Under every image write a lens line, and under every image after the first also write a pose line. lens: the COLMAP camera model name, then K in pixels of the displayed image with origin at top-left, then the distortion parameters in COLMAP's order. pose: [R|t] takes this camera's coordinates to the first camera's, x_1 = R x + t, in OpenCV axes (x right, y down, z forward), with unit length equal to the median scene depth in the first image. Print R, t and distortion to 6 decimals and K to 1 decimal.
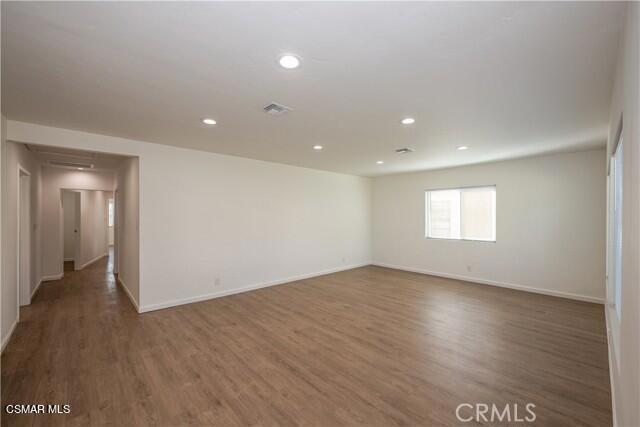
lens RADIAL K [[260.3, 0, 326.2], [0, 260.3, 214.4], [0, 0, 1]] dist [-0.002357, 0.000347]
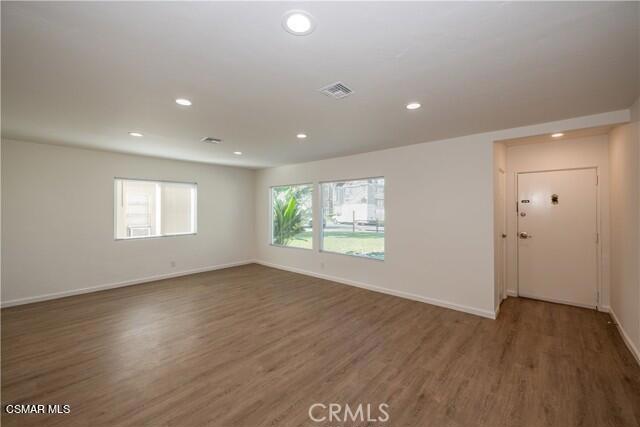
lens RADIAL K [[260.3, 0, 326.2], [0, 260.3, 210.2], [0, 0, 1]] dist [-0.002357, 0.000347]
pose [[-0.097417, -0.006225, 0.995224, -0.907002], [0.000493, 0.999980, 0.006303, -0.006029], [-0.995244, 0.001104, -0.097412, 0.964358]]
